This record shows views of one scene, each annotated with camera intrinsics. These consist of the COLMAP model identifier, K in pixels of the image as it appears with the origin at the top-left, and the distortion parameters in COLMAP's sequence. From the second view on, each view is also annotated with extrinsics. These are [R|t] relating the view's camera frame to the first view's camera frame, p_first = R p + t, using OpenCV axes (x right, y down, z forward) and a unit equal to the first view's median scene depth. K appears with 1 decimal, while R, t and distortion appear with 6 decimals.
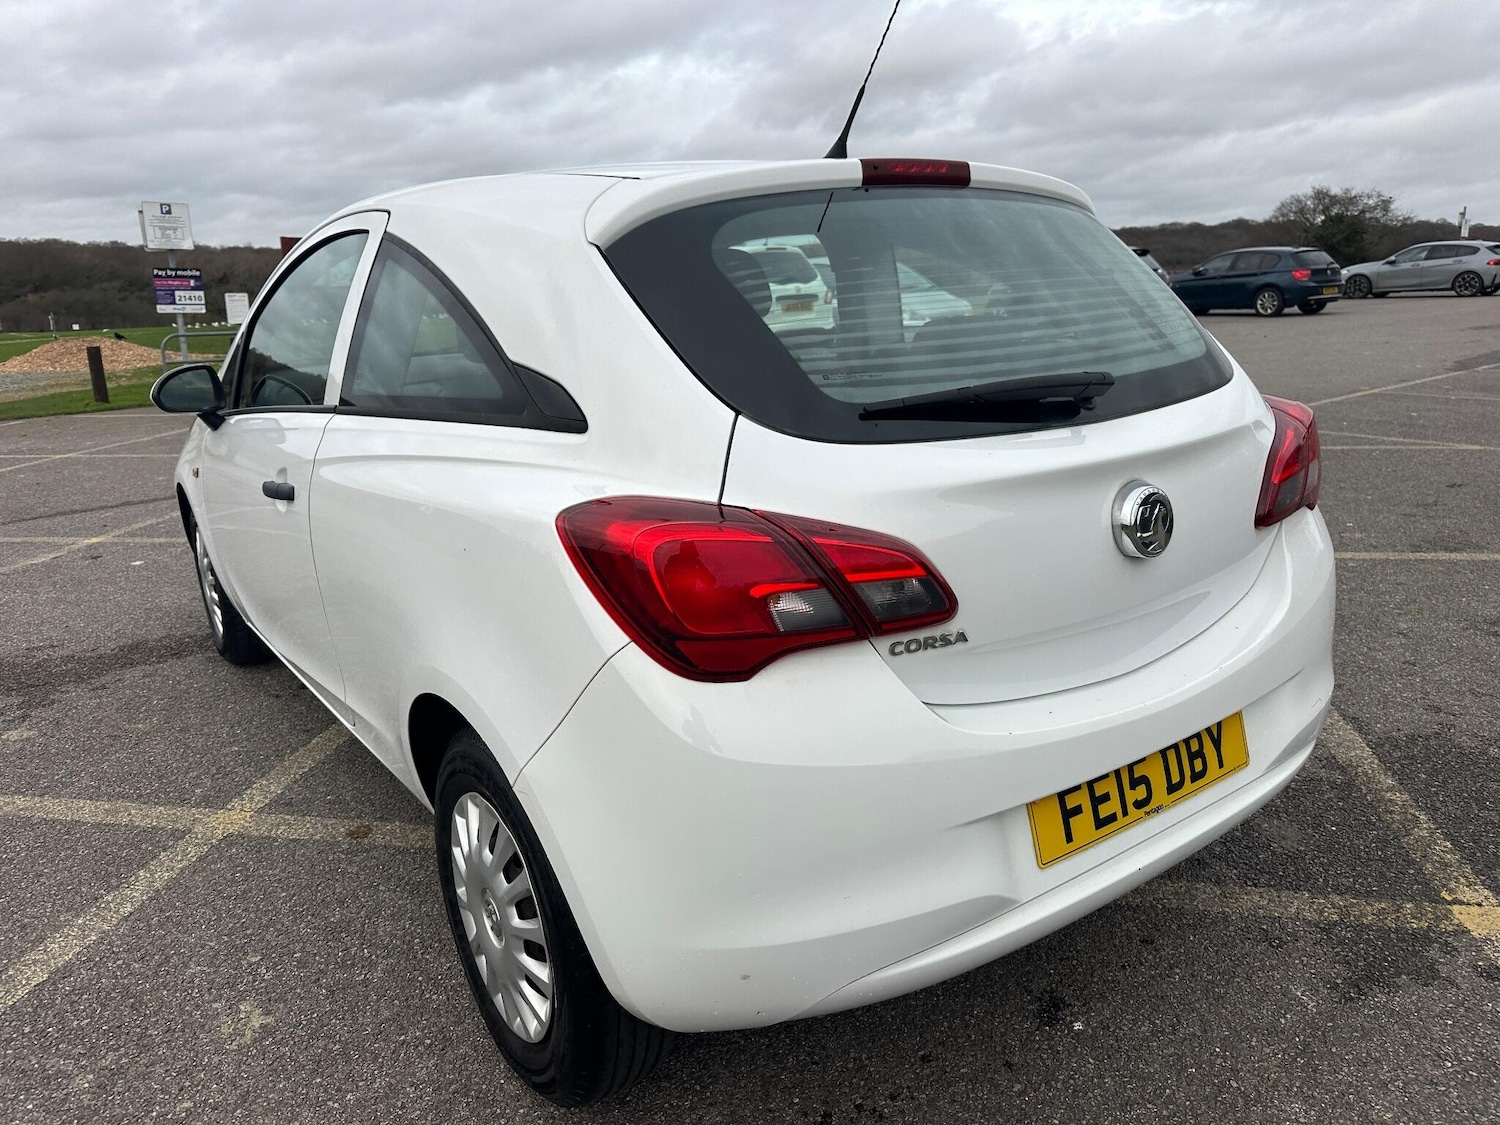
lens RADIAL K [[1076.5, 0, 744.3], [0, 1076.5, 564.8], [0, 0, 1]] dist [-0.001001, -0.007904]
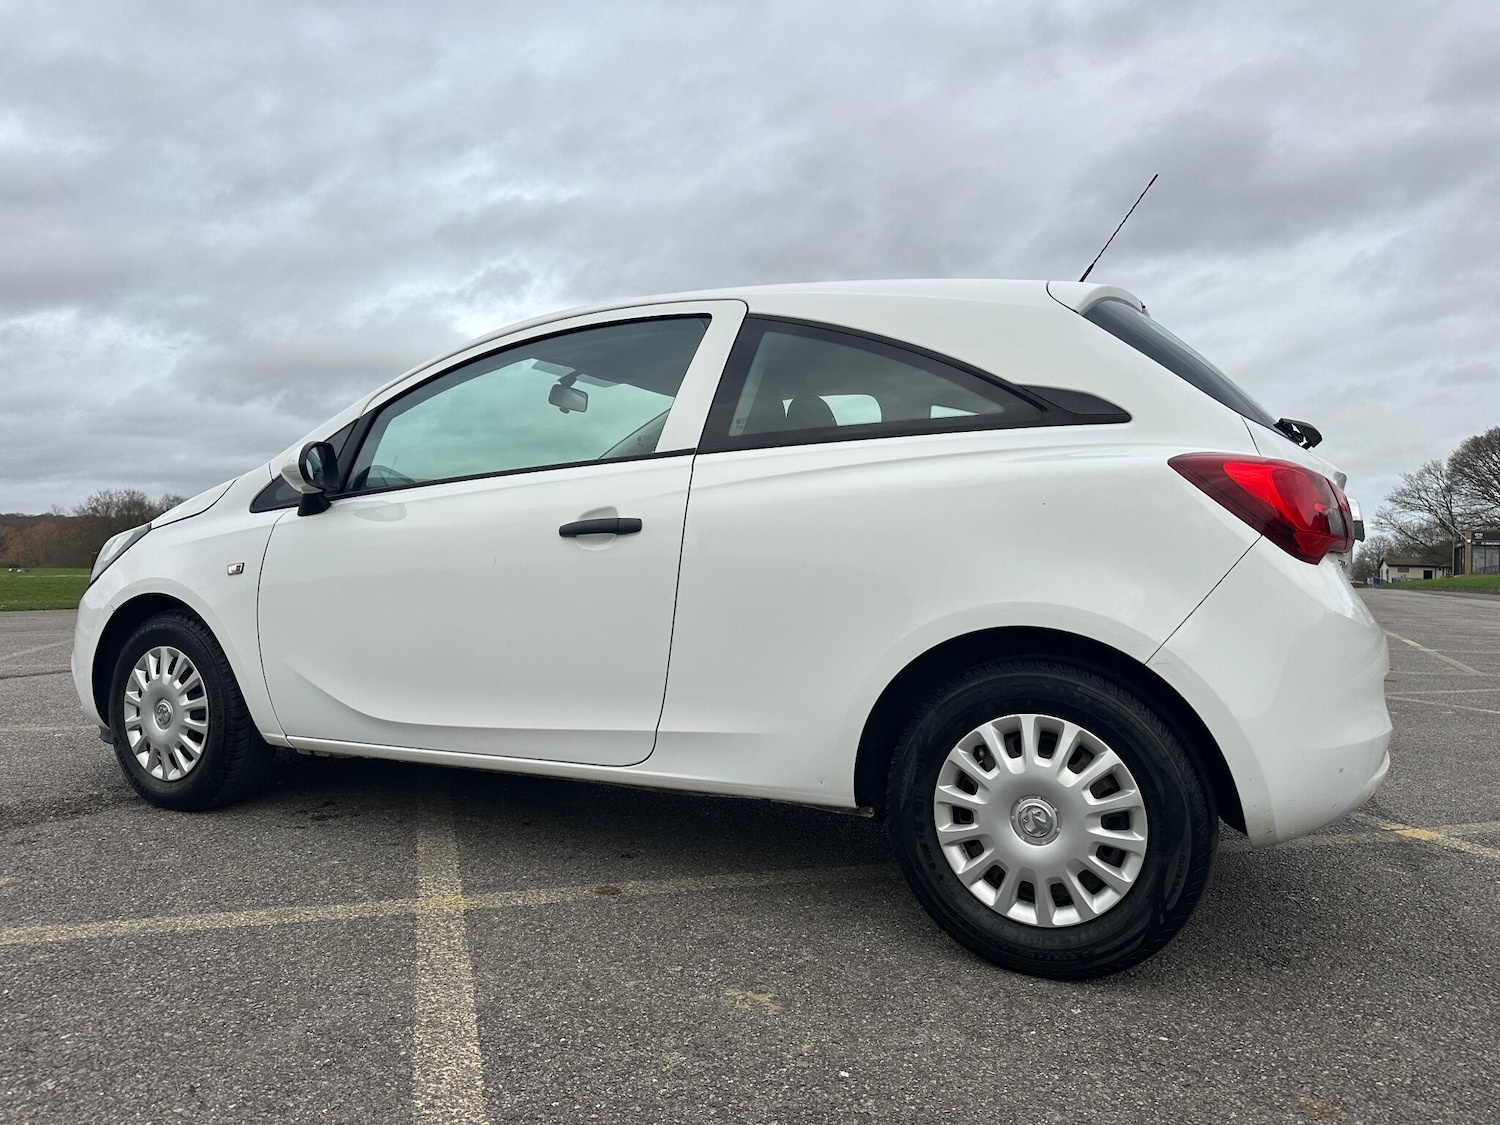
lens RADIAL K [[1114.9, 0, 743.7], [0, 1114.9, 560.4], [0, 0, 1]] dist [0.039951, -0.041411]
pose [[0.888410, 0.053373, 0.455938, -0.853139], [0.070354, 0.965654, -0.250126, 0.260822], [-0.453629, 0.254292, 0.854141, 0.009151]]
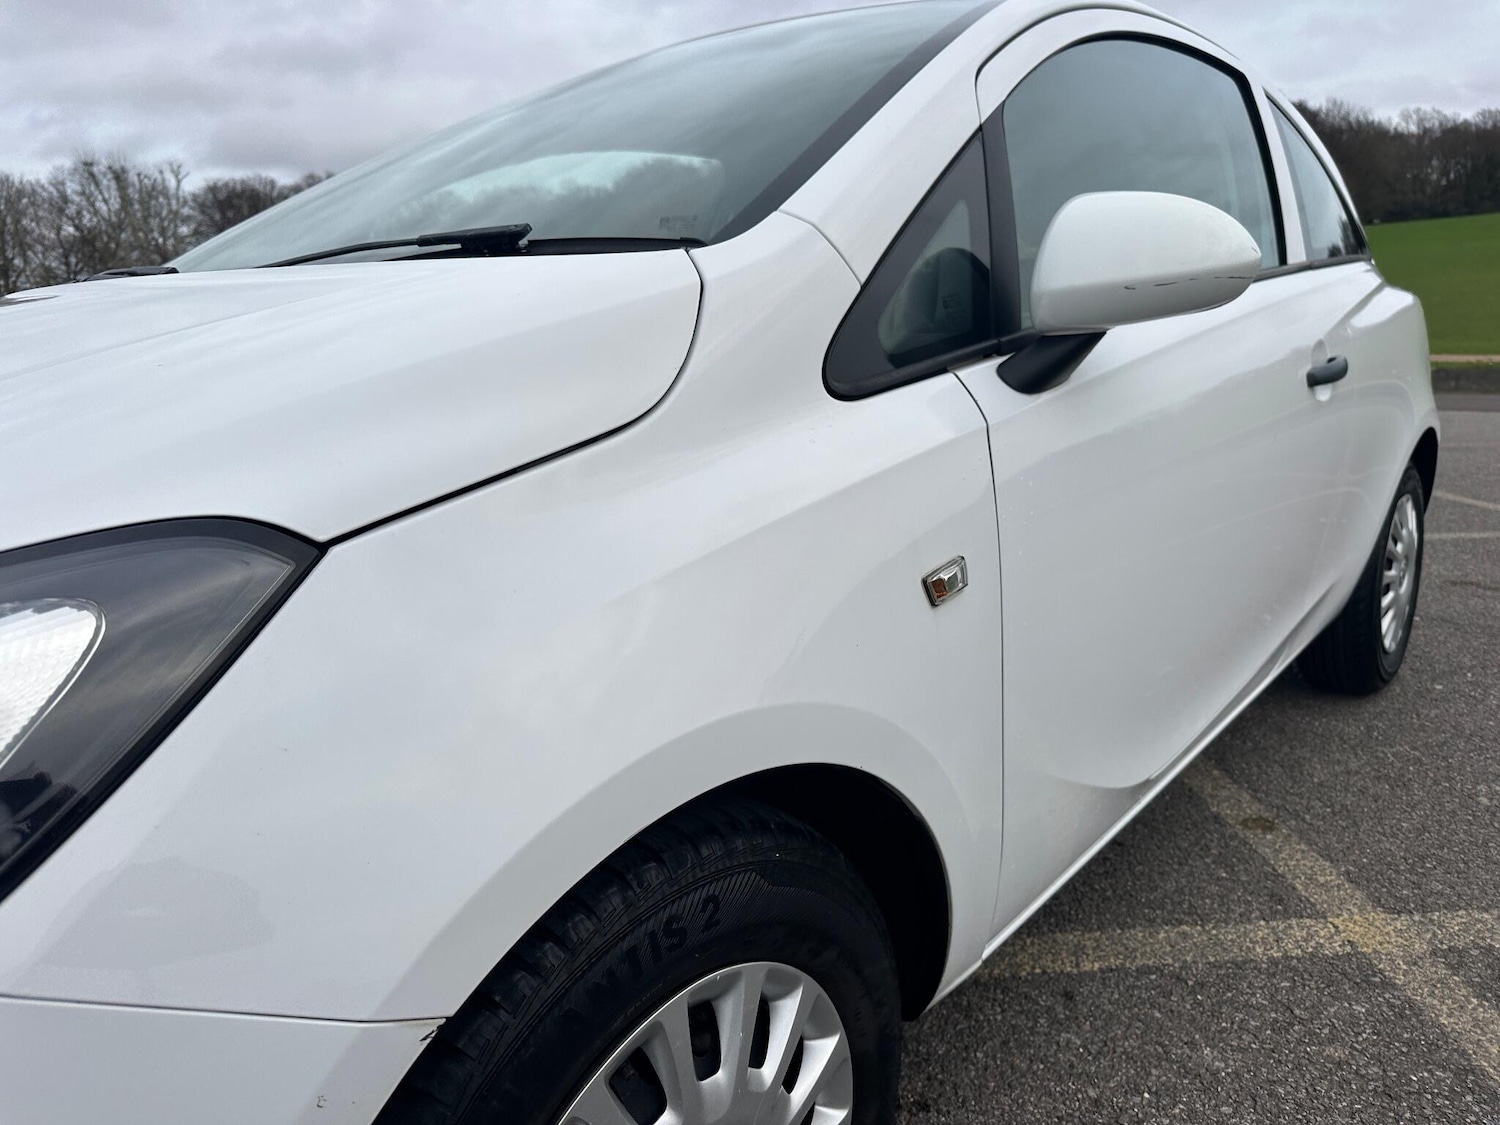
lens RADIAL K [[1103.5, 0, 757.0], [0, 1103.5, 554.7], [0, 0, 1]] dist [-0.005700, -0.001088]
pose [[-0.258474, -0.165344, 0.951763, -1.164233], [0.283136, 0.929008, 0.238283, -0.266171], [-0.923594, 0.331068, -0.193309, 1.673369]]
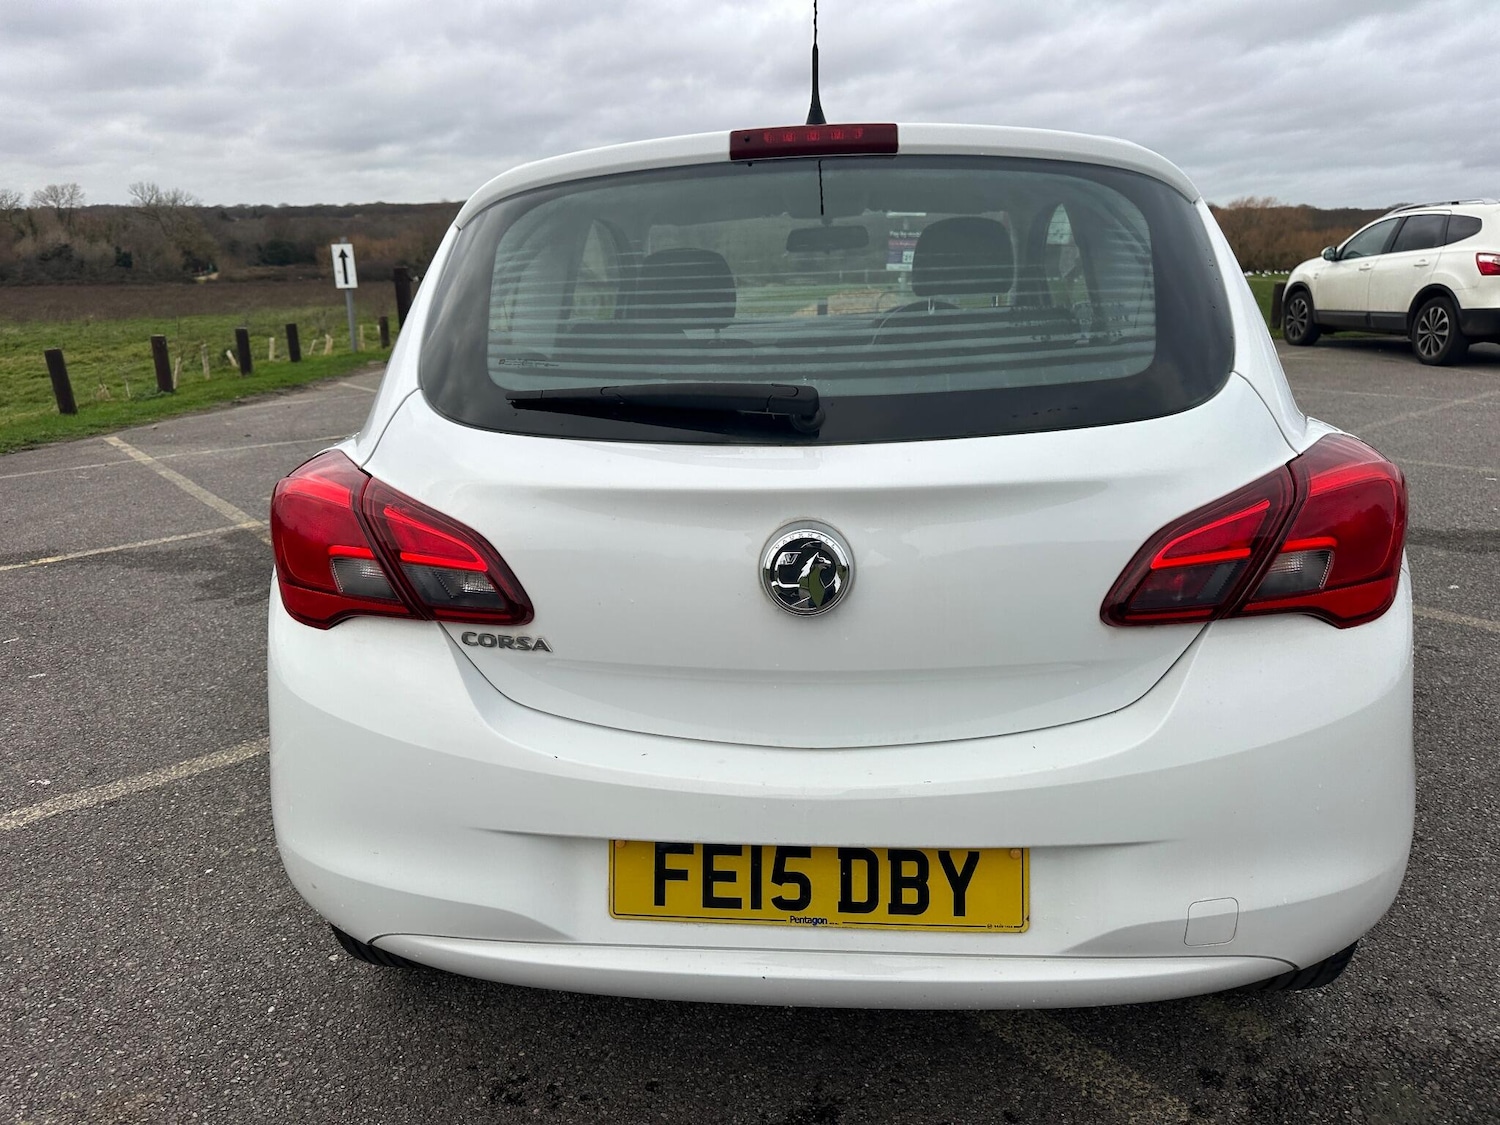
lens RADIAL K [[1052.9, 0, 759.1], [0, 1052.9, 557.1], [0, 0, 1]] dist [0.072131, -0.109214]
pose [[0.765649, 0.189654, -0.614665, 0.592201], [-0.168129, 0.981334, 0.093361, -0.084602], [0.620898, 0.031862, 0.783244, 0.245560]]
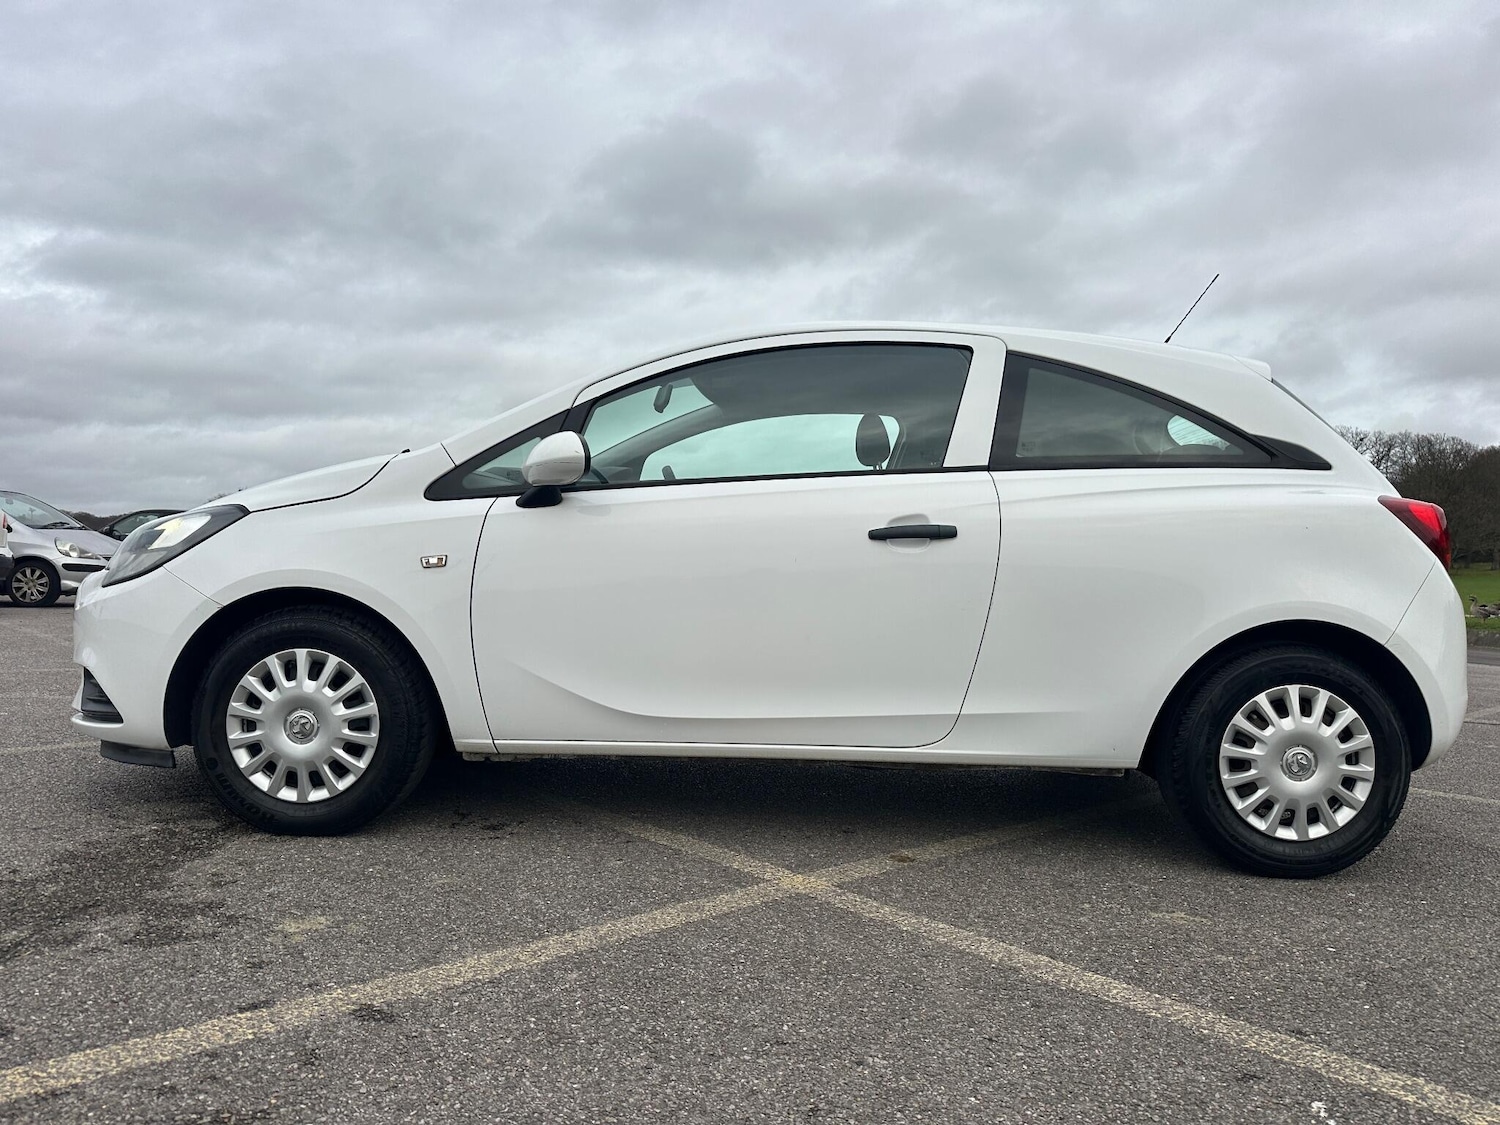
lens RADIAL K [[1081.5, 0, 755.0], [0, 1081.5, 561.5], [0, 0, 1]] dist [-0.003900, -0.005547]
pose [[0.576261, 0.061298, 0.814964, -1.575895], [0.157894, 0.970046, -0.184609, 0.158249], [-0.801868, 0.235061, 0.549321, 0.536587]]
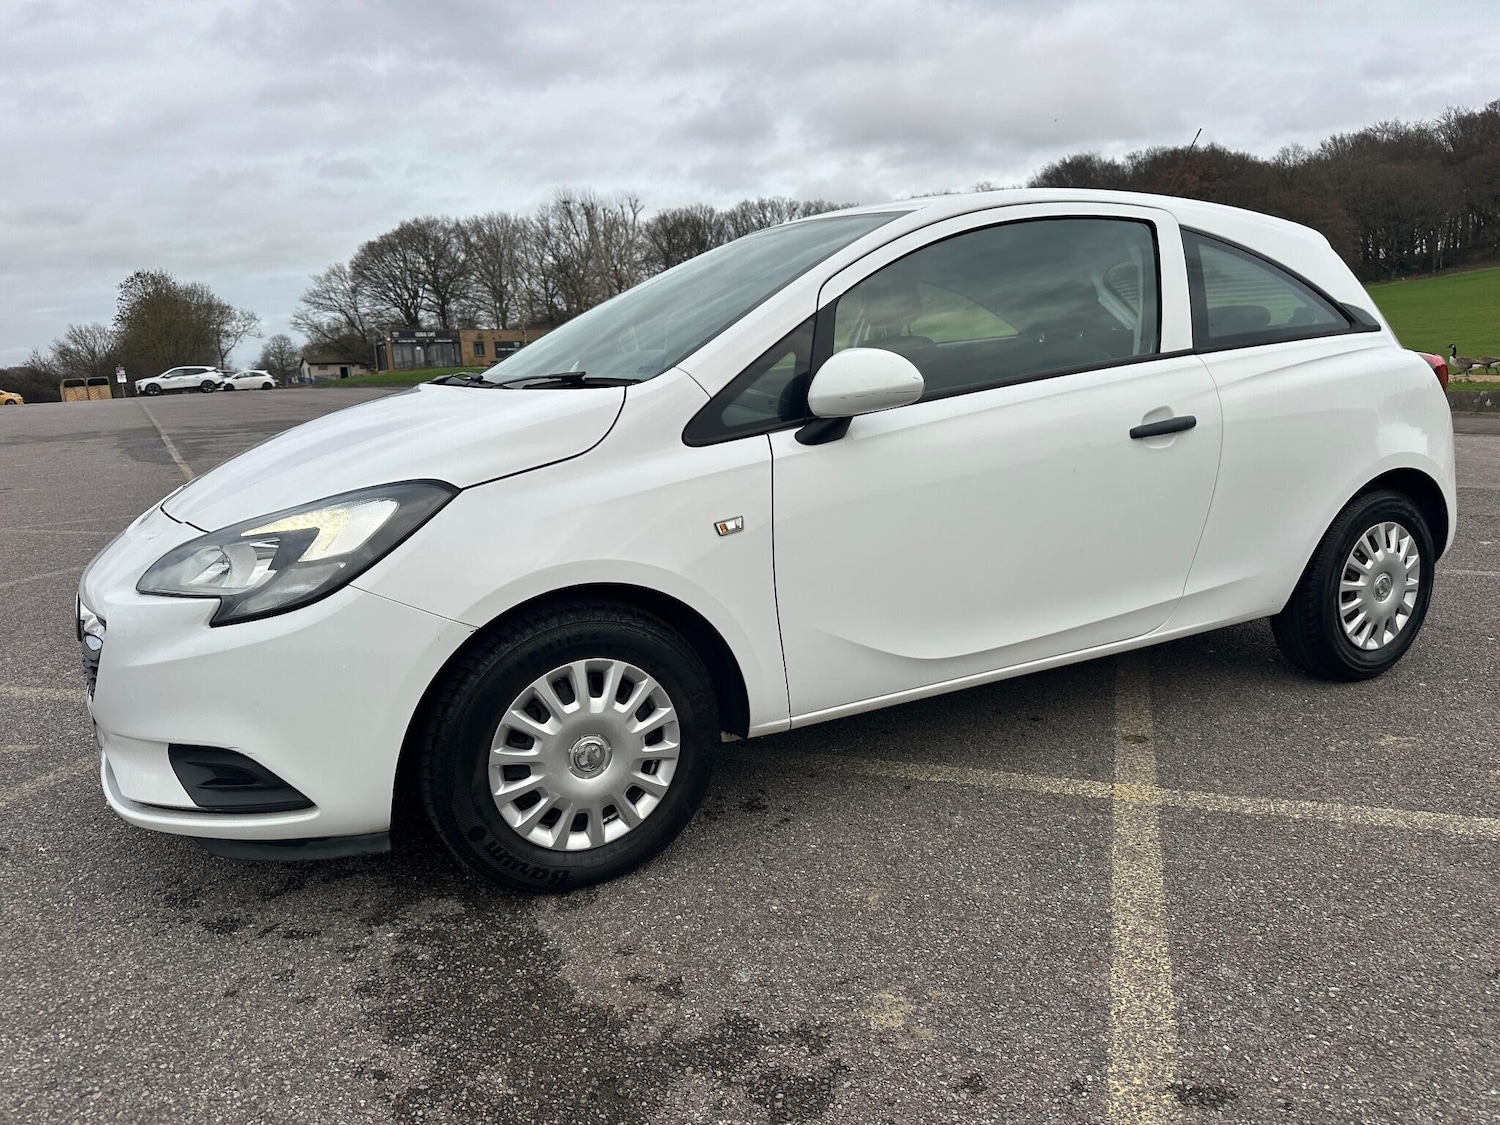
lens RADIAL K [[1076.8, 0, 746.1], [0, 1076.8, 568.0], [0, 0, 1]] dist [0.077328, -0.002754]
pose [[0.109713, -0.174822, 0.978468, -1.754717], [0.283670, 0.948977, 0.137746, -0.227970], [-0.952625, 0.262449, 0.153707, 1.366535]]
